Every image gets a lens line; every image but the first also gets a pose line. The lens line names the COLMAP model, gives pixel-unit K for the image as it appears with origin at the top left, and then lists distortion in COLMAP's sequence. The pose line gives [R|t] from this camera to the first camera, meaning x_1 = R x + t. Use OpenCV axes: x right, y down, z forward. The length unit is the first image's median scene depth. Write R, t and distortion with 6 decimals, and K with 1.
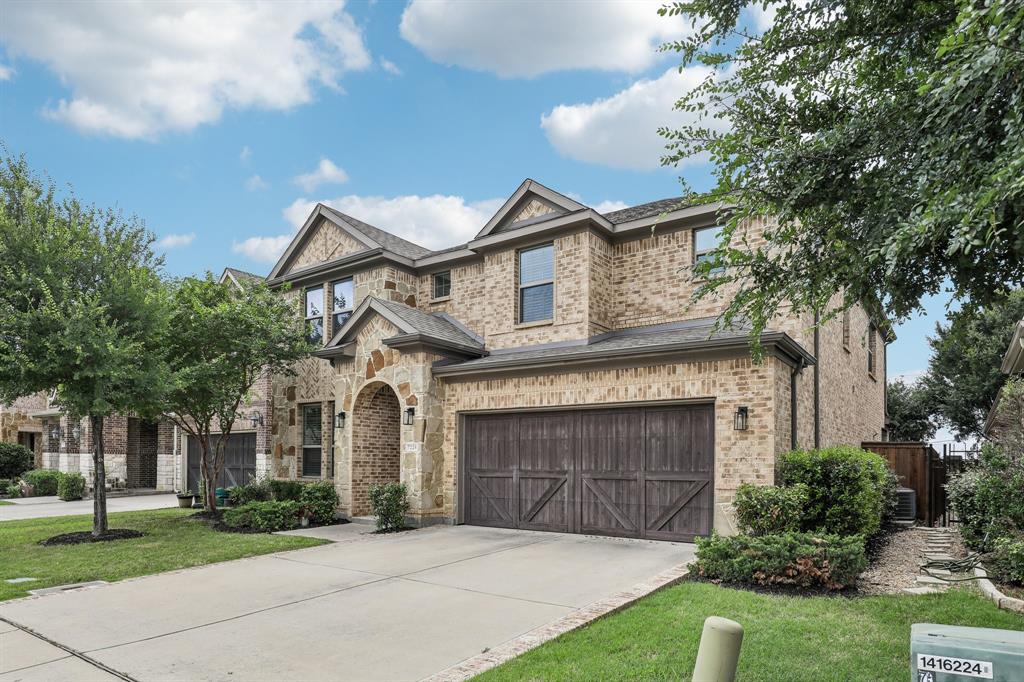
lens RADIAL K [[632.7, 0, 519.8], [0, 632.7, 422.7], [0, 0, 1]] dist [-0.017060, 0.000111]
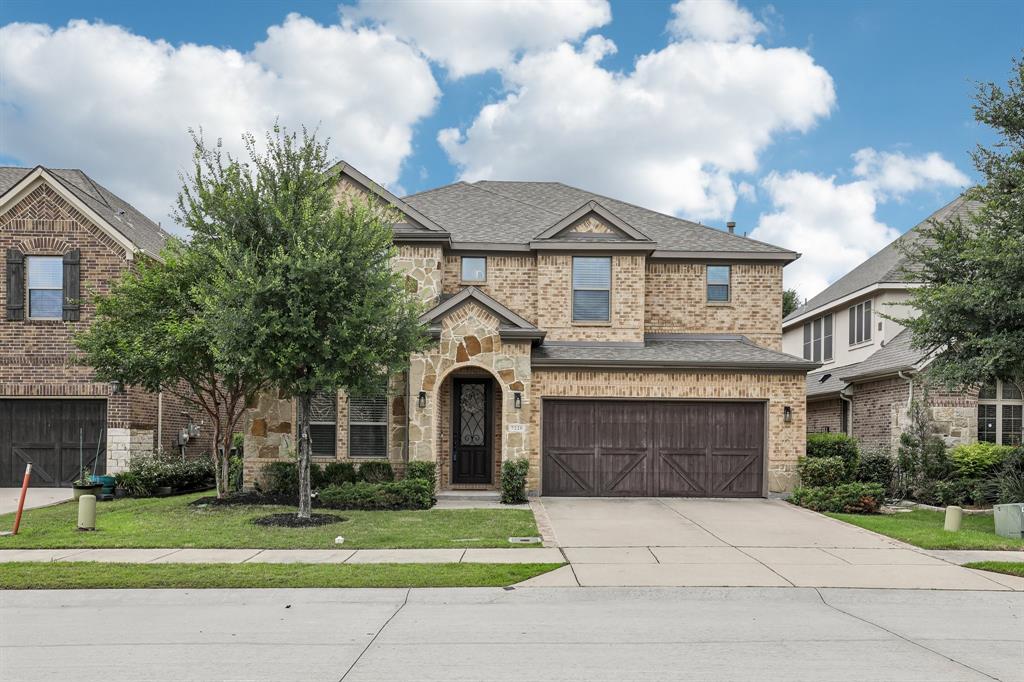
lens RADIAL K [[1028.2, 0, 511.4], [0, 1028.2, 341.7], [0, 0, 1]] dist [0.043197, 0.000000]
pose [[0.788978, 0.055589, 0.611902, -1.354866], [-0.042483, 0.998451, -0.035930, -0.050215], [-0.612951, 0.002352, 0.790117, -0.454864]]
